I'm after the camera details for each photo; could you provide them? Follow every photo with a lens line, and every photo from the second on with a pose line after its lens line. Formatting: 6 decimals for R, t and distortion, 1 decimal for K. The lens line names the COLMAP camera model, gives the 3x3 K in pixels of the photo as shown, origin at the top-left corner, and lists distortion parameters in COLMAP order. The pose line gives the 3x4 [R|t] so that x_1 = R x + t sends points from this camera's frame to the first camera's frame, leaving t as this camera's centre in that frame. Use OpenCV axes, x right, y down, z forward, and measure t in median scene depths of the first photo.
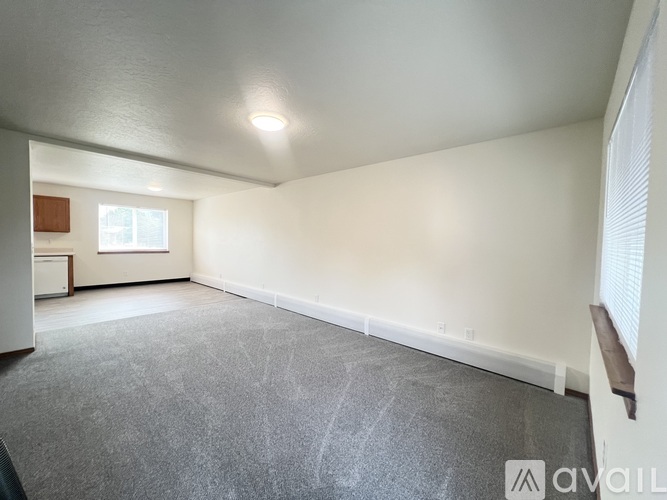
lens RADIAL K [[268.6, 0, 333.5], [0, 268.6, 250.0], [0, 0, 1]] dist [-0.000154, 0.000009]
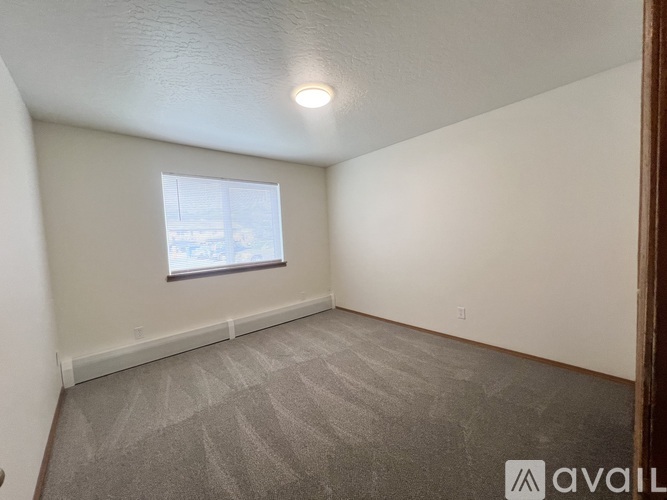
lens RADIAL K [[268.6, 0, 333.5], [0, 268.6, 250.0], [0, 0, 1]] dist [-0.000154, 0.000009]
pose [[0.993350, -0.062098, -0.096947, -0.585862], [0.065217, 0.997440, 0.029336, -0.035798], [0.094877, -0.035464, 0.994857, 0.608999]]
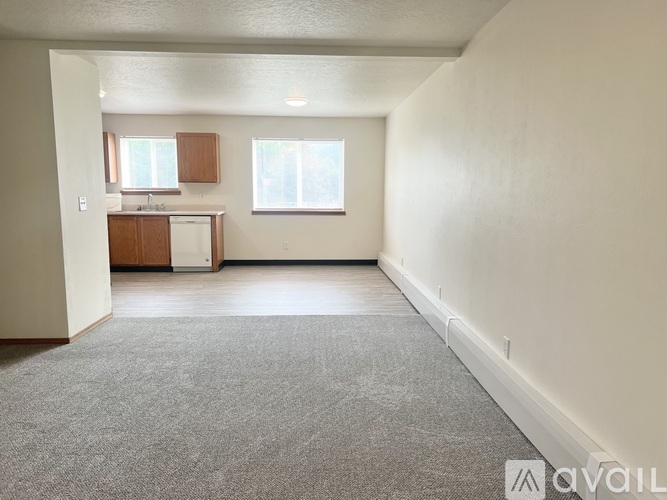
lens RADIAL K [[504.3, 0, 333.5], [0, 504.3, 250.0], [0, 0, 1]] dist [0.073088, 0.000438]
pose [[0.694294, 0.070324, -0.716247, 0.198622], [-0.013806, 0.996333, 0.084440, -0.005550], [0.719559, -0.048738, 0.692719, 0.279635]]
